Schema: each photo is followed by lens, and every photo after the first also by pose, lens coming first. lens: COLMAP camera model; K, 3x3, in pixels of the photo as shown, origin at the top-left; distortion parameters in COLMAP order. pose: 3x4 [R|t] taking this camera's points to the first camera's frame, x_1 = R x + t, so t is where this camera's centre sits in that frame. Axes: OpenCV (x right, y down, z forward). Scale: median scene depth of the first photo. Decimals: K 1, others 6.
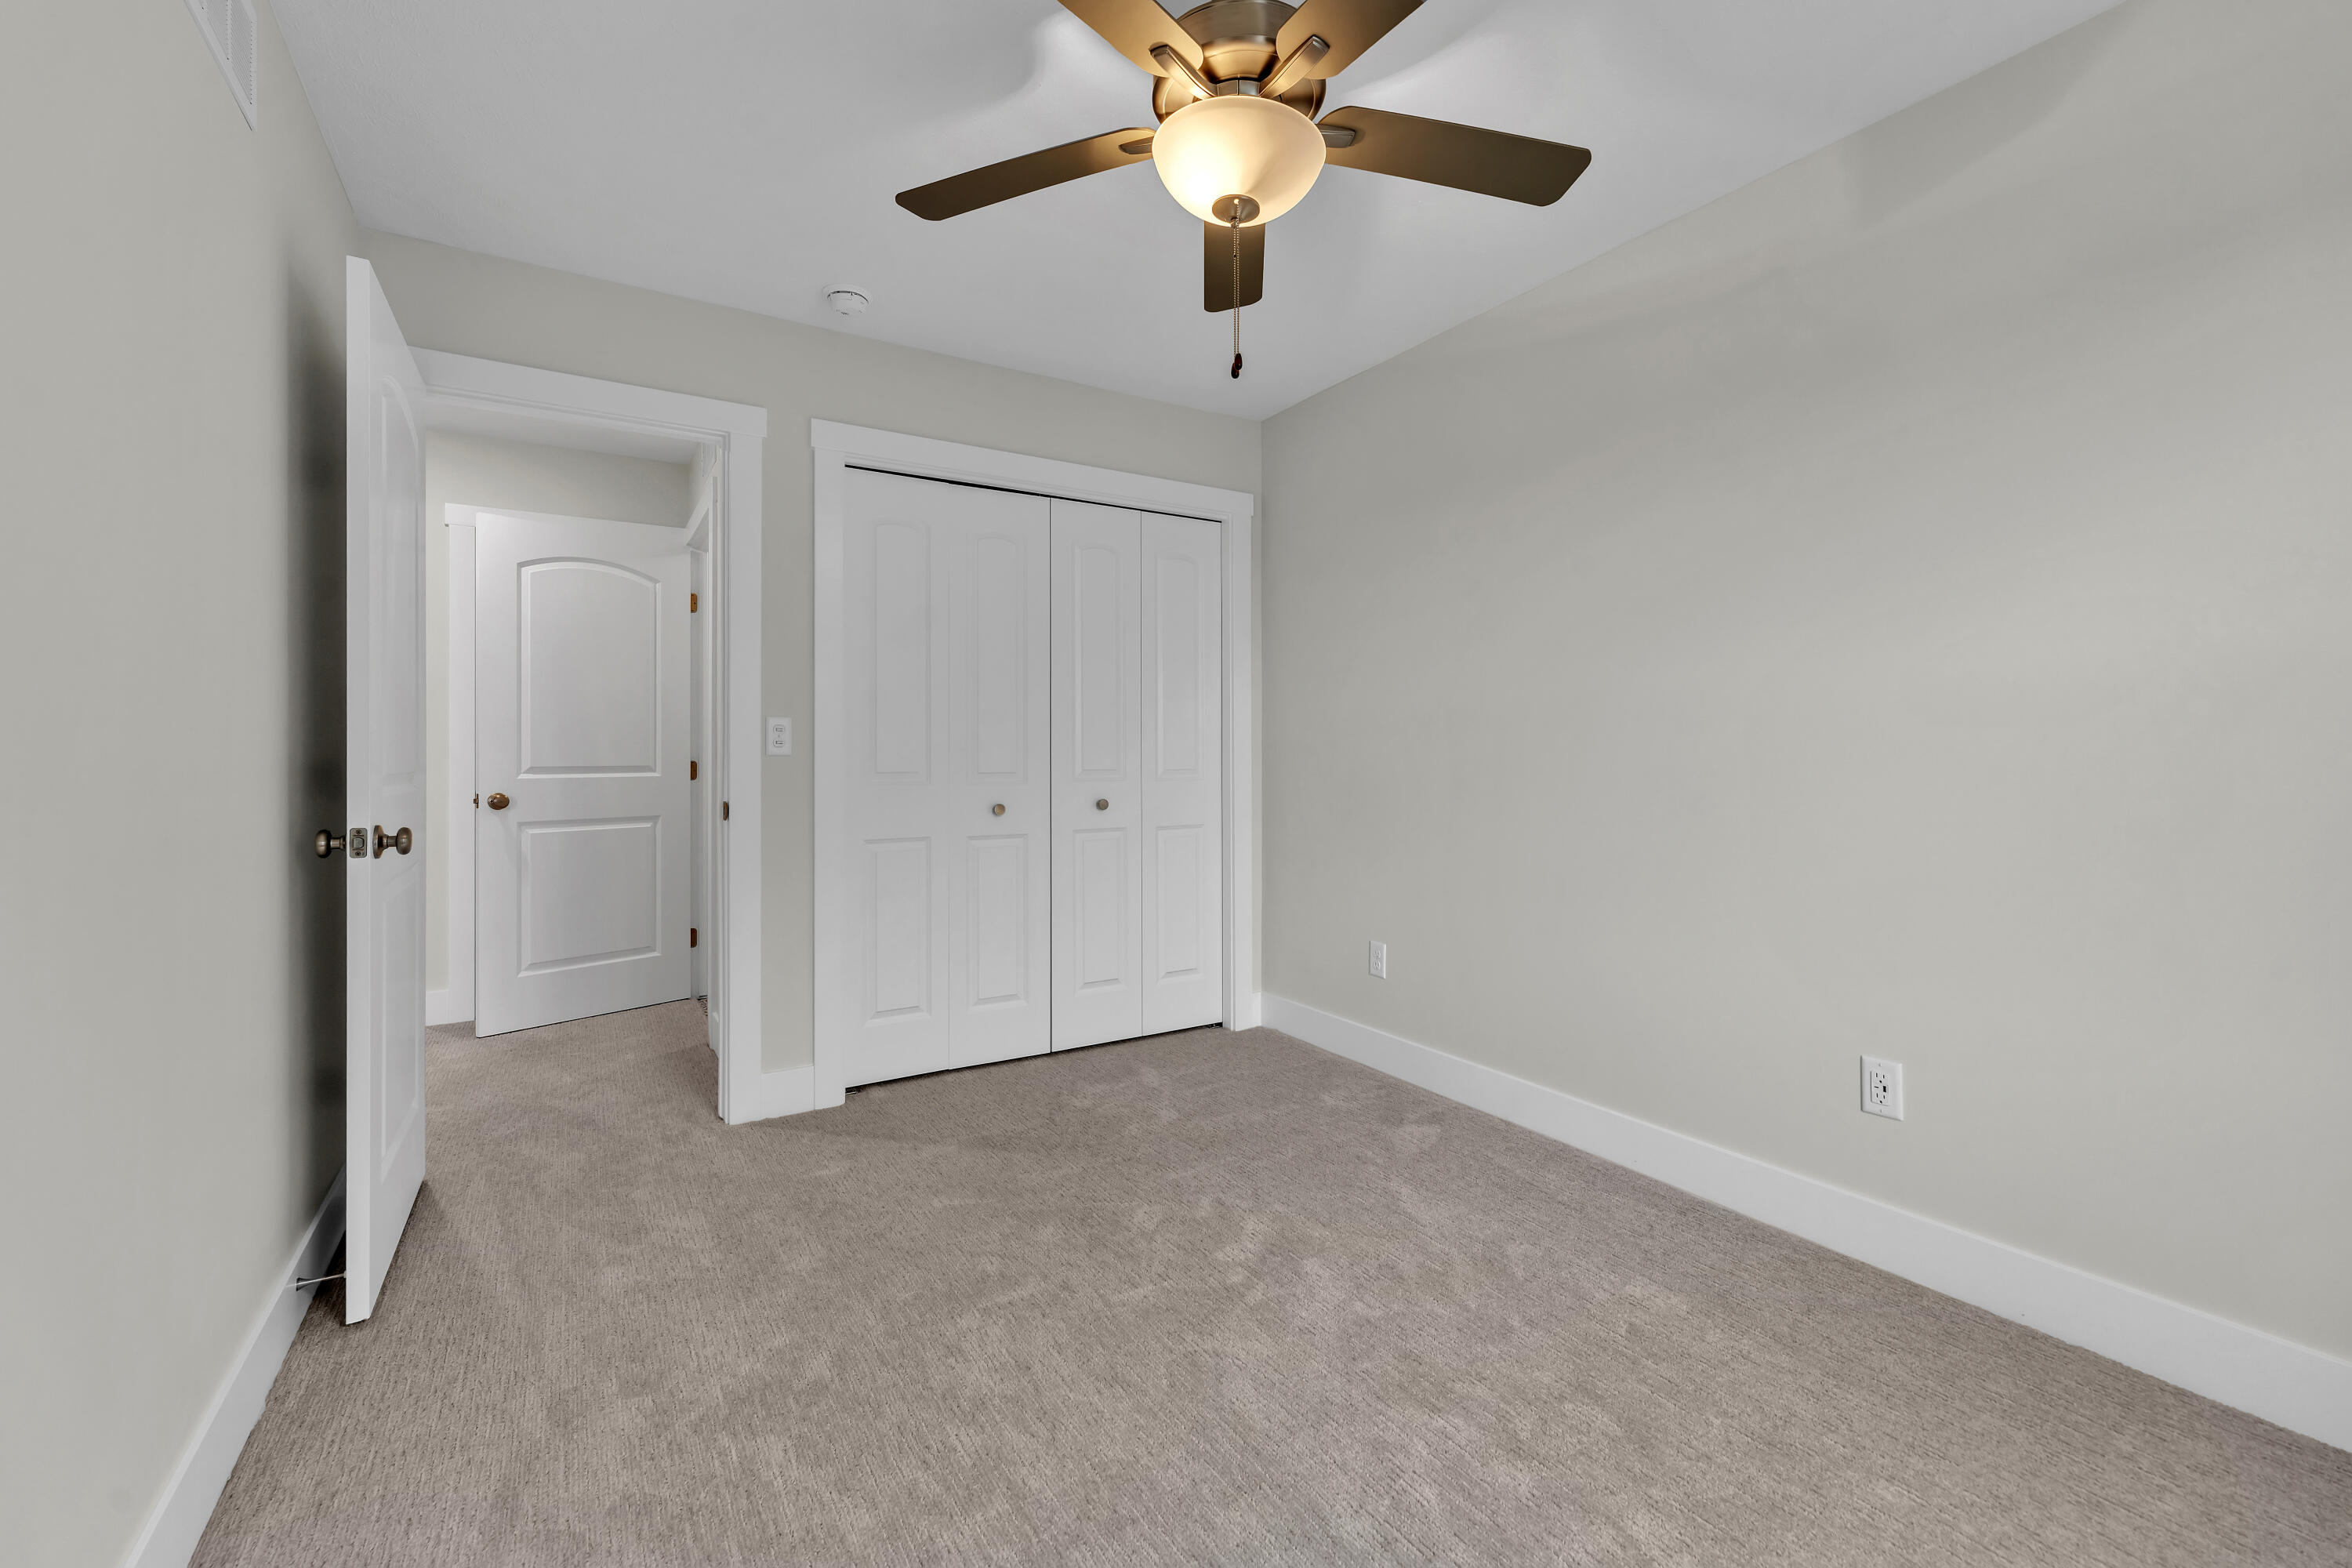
lens RADIAL K [[958.0, 0, 1173.0], [0, 958.0, 779.2], [0, 0, 1]] dist [0.003605, -0.000798]
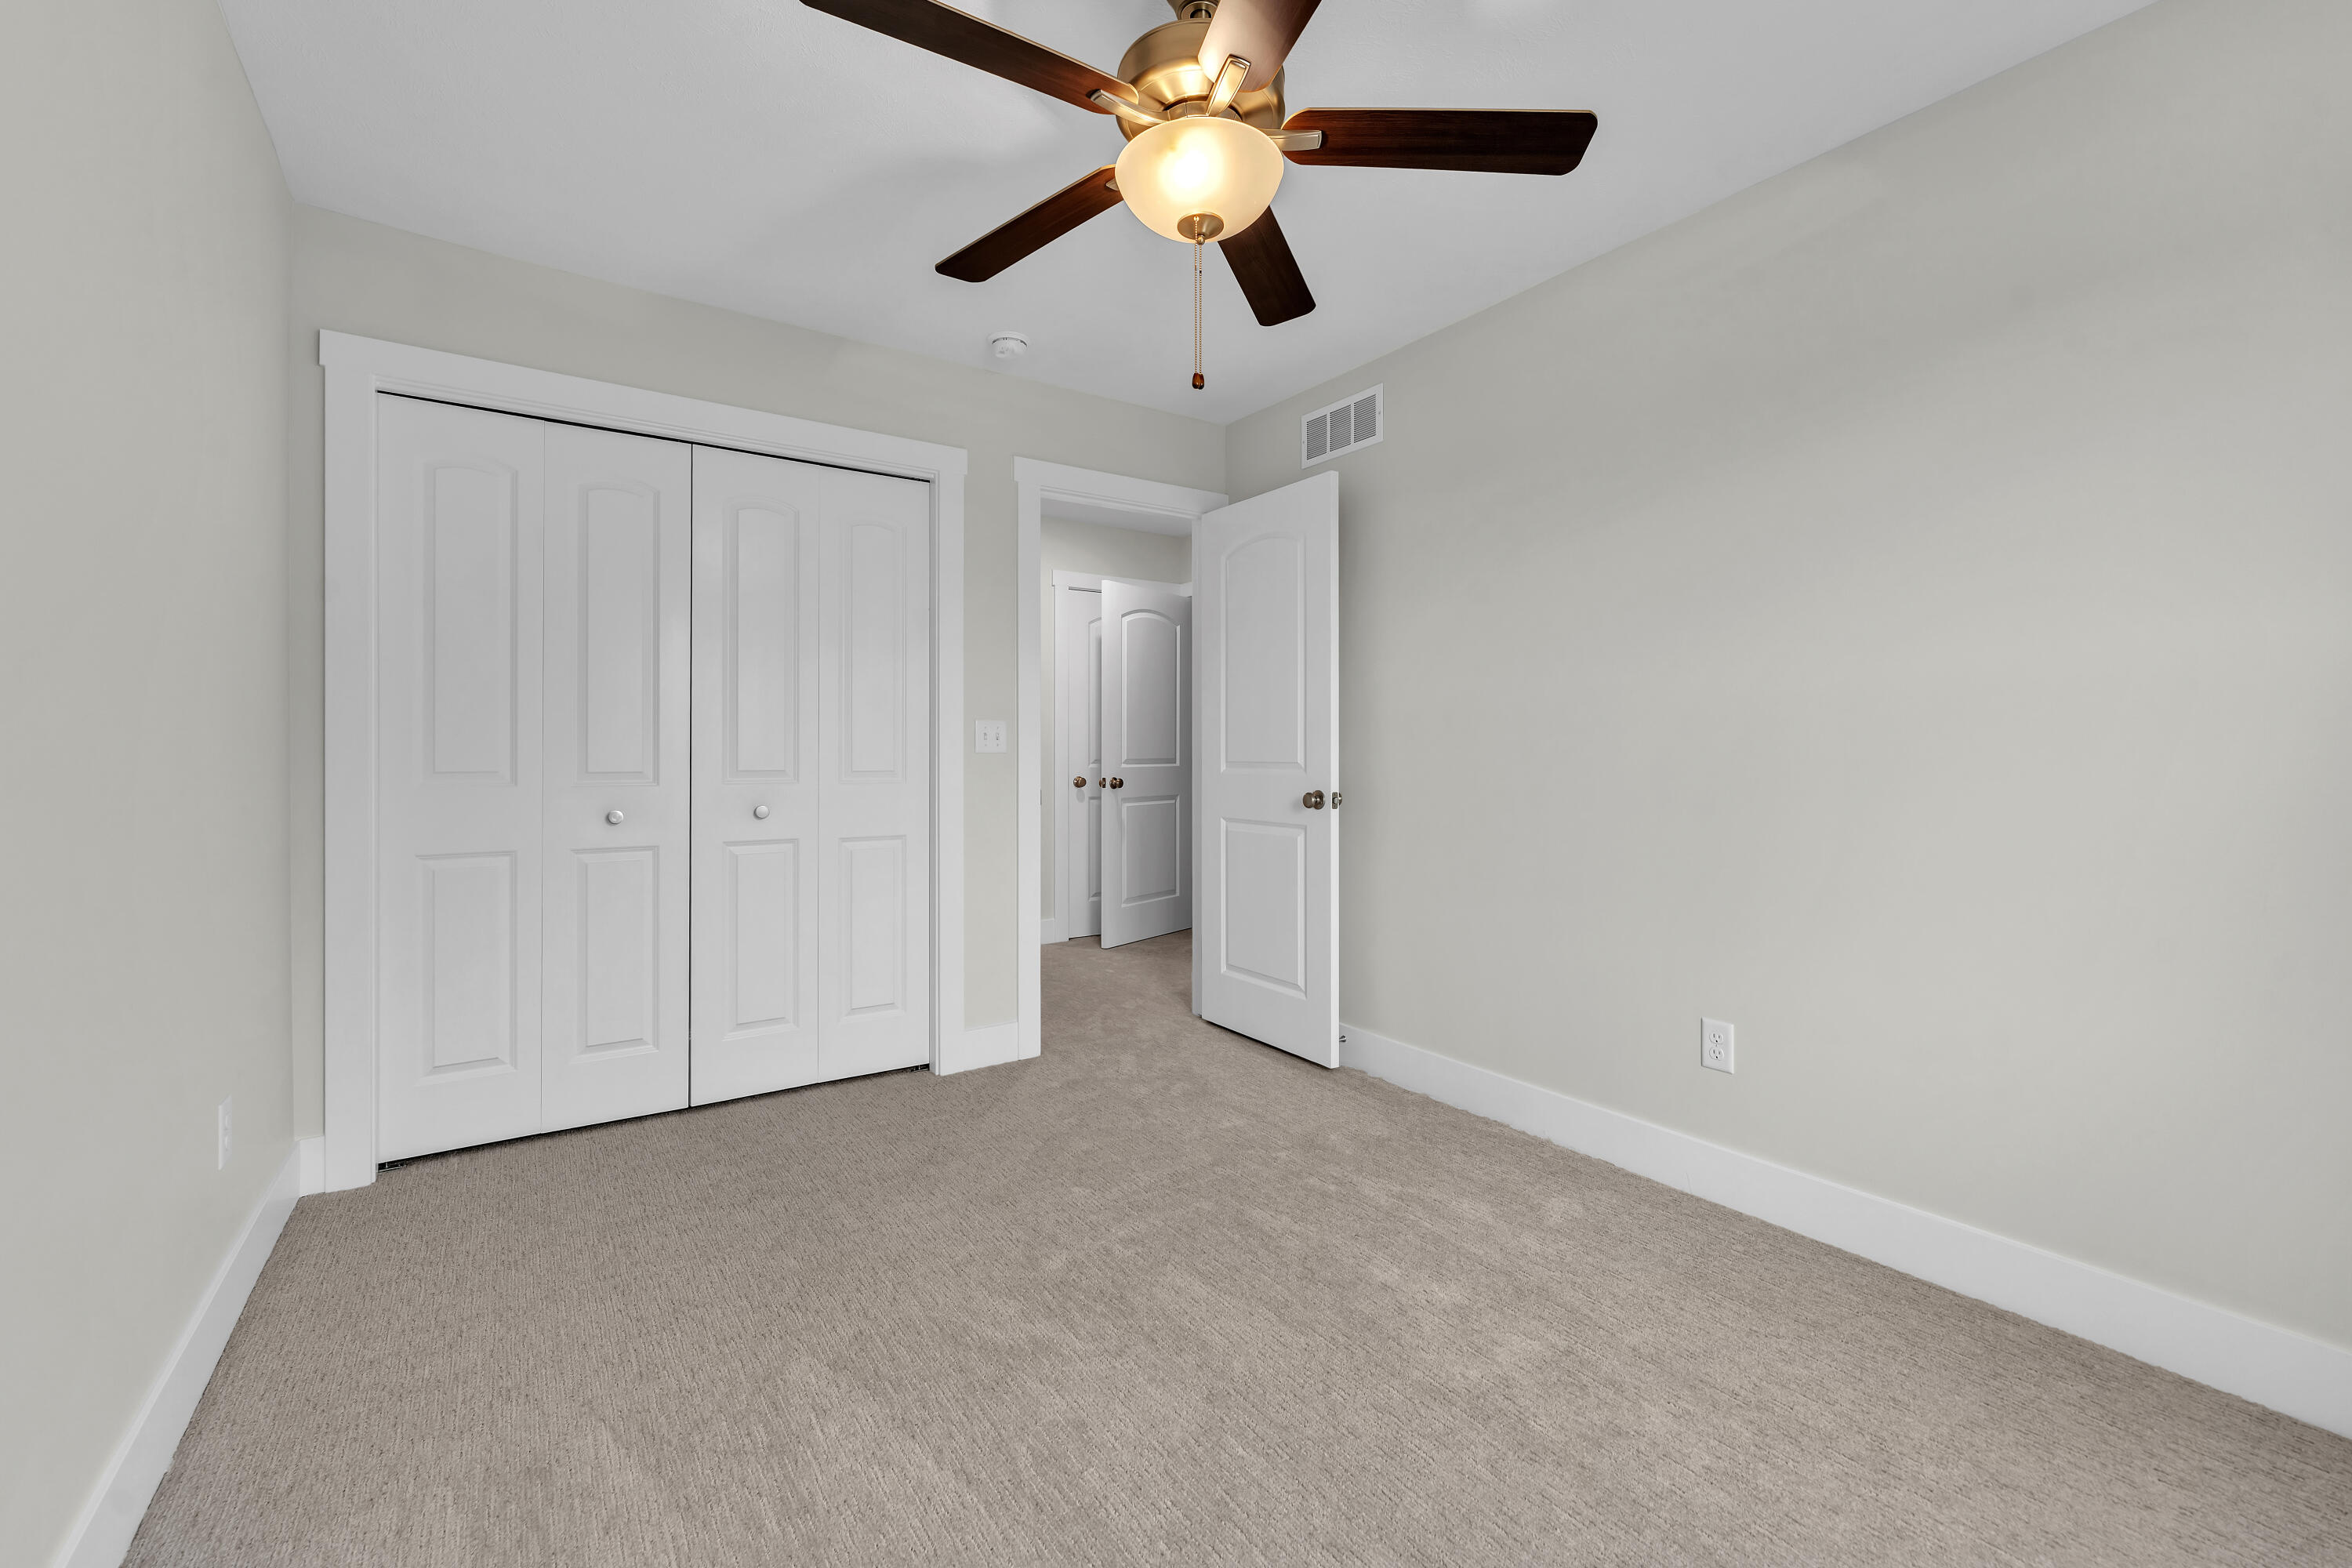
lens RADIAL K [[958.0, 0, 1173.0], [0, 958.0, 779.2], [0, 0, 1]] dist [0.003605, -0.000798]
pose [[0.999306, 0.002309, 0.037169, 0.255561], [-0.002409, 0.999994, 0.002660, -0.004465], [-0.037163, -0.002748, 0.999305, 0.145144]]
